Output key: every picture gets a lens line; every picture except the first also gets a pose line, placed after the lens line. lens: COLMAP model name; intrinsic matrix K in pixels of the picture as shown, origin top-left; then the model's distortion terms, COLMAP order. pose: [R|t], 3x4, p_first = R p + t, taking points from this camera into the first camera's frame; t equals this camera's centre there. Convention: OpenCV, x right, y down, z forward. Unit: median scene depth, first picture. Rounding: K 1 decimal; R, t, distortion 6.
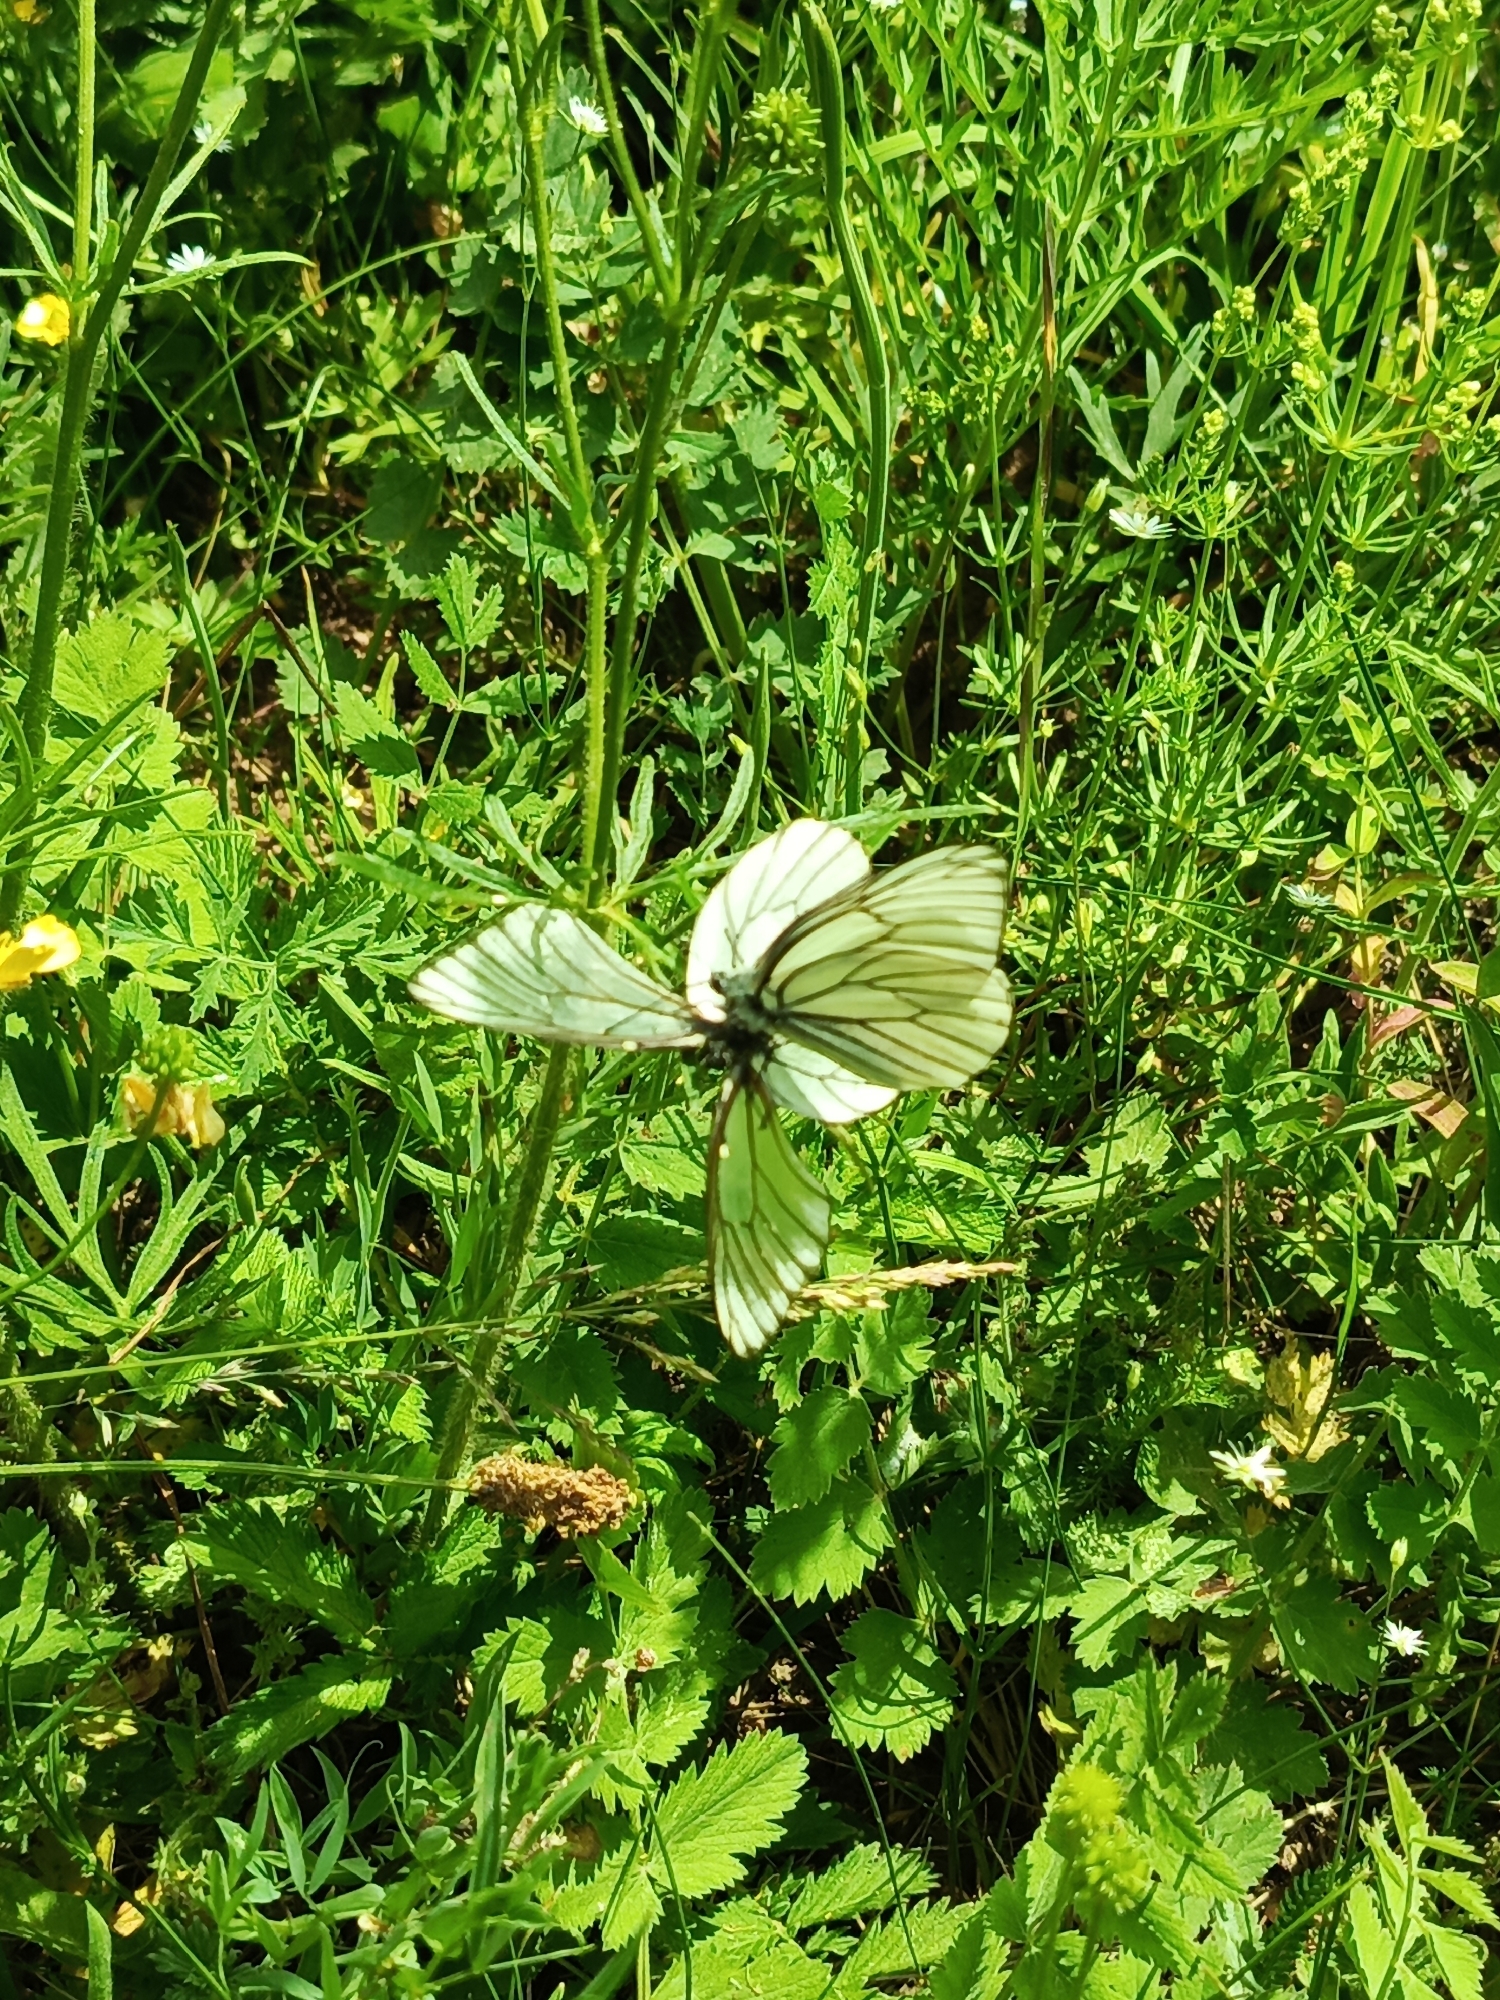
lens RADIAL K [[3216.9, 0, 750.0], [0, 3216.9, 1000.0], [0, 0, 1]] dist [0.156096, 0.032257]
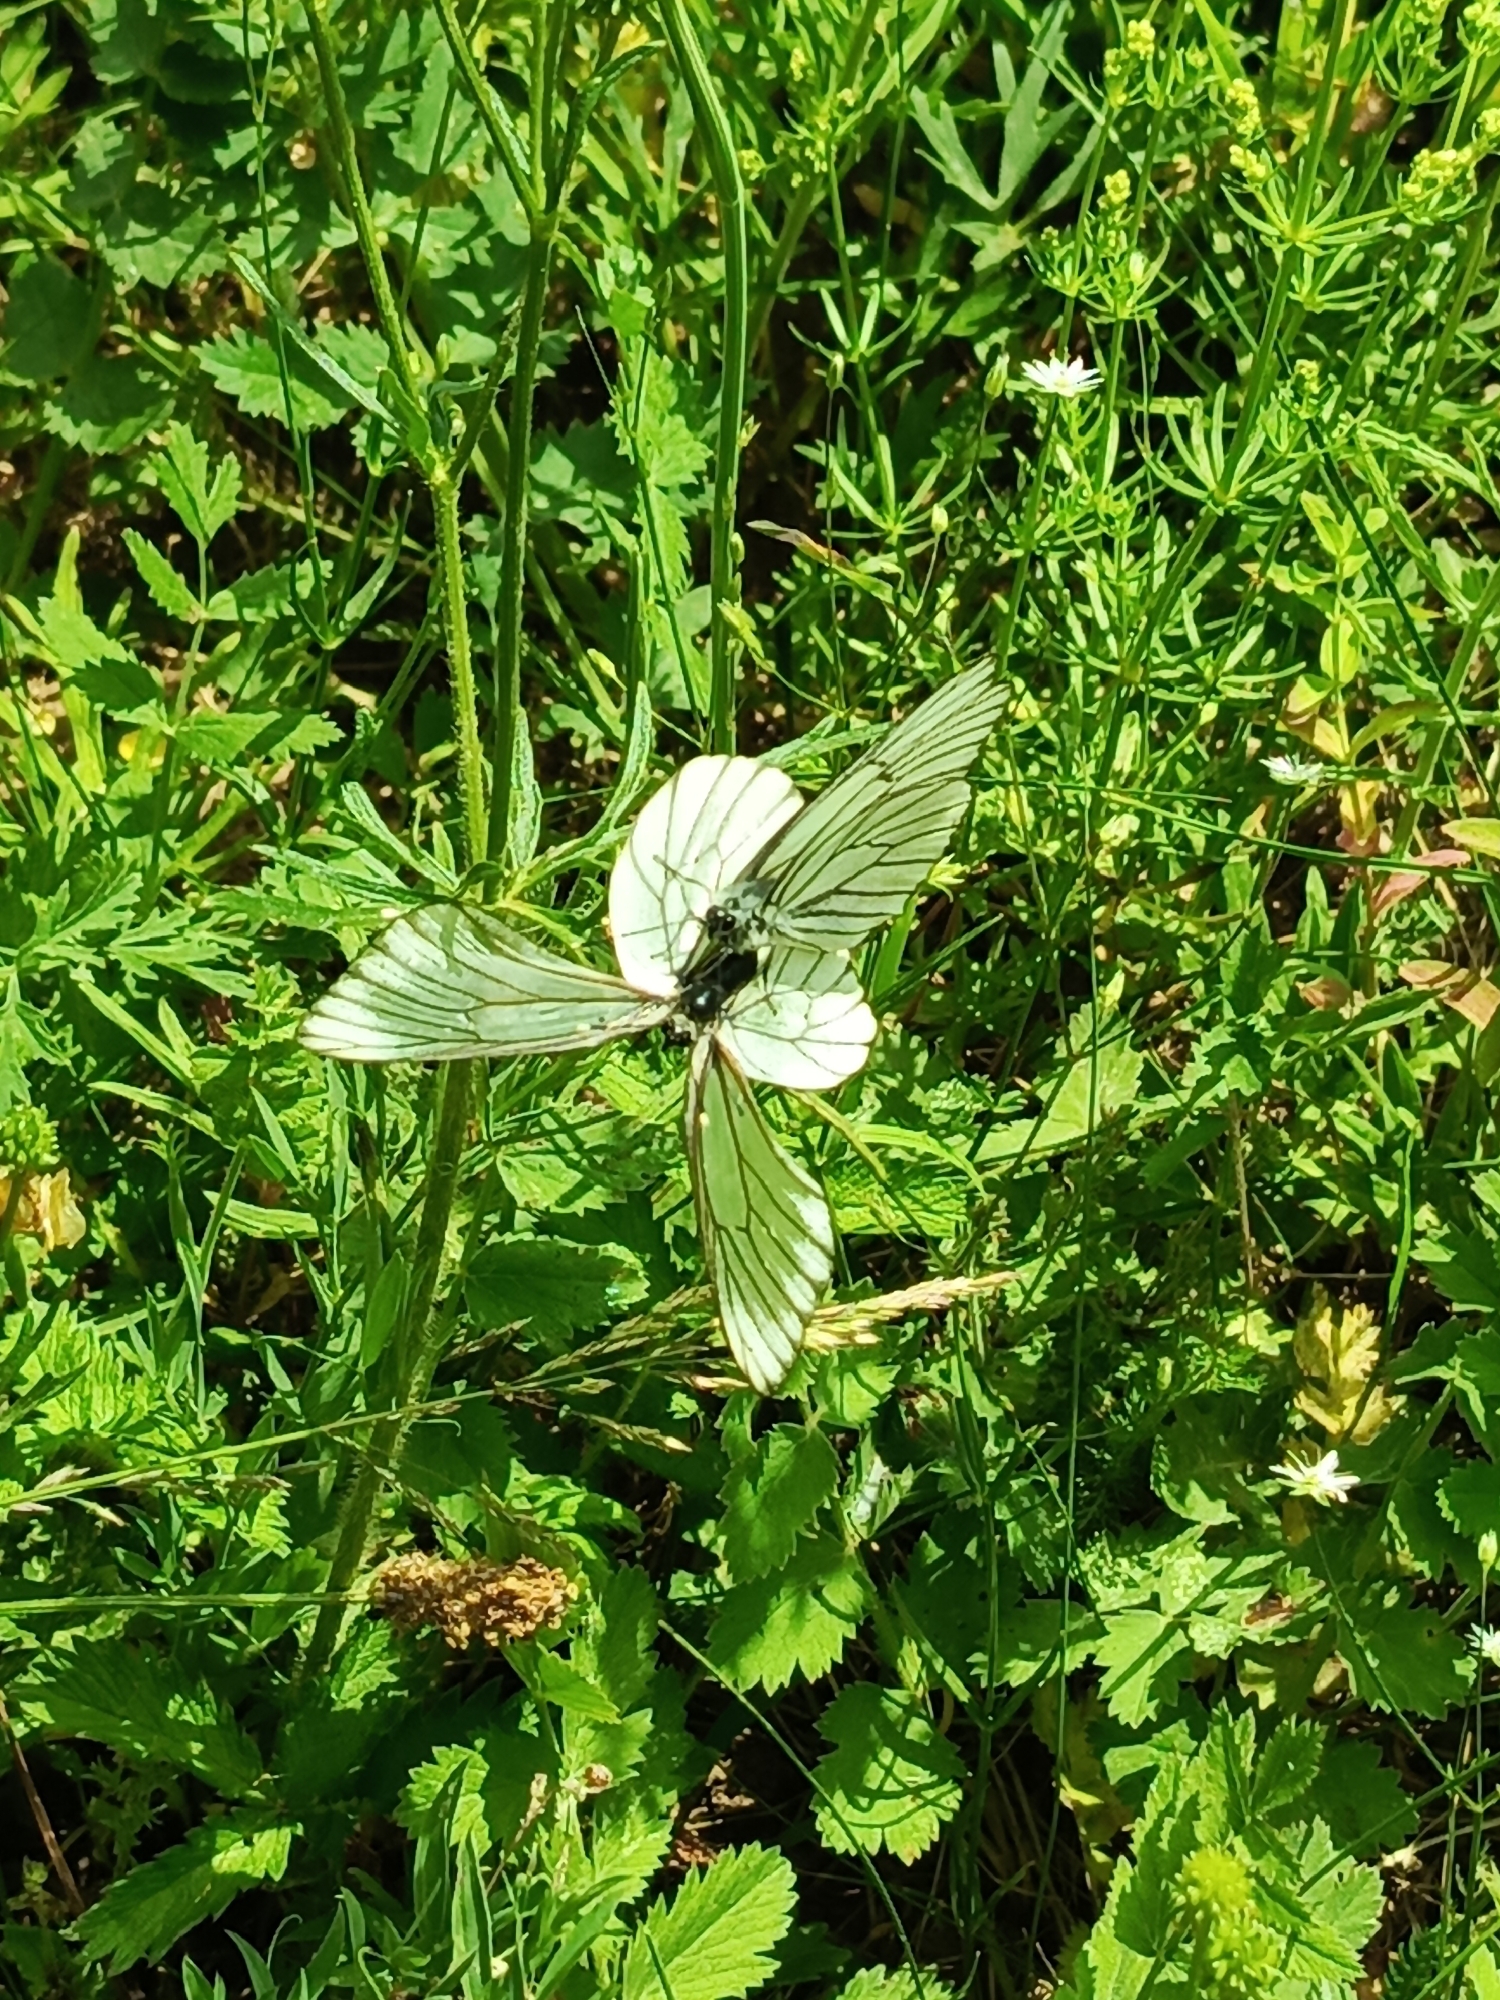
lens RADIAL K [[4590.4, 0, 750.0], [0, 4590.4, 1000.0], [0, 0, 1]] dist [0.150931, 0.292293]
pose [[0.991988, -0.104678, 0.070721, -0.050036], [0.101541, 0.993740, 0.046594, -0.038397], [-0.075156, -0.039040, 0.996407, -0.142455]]
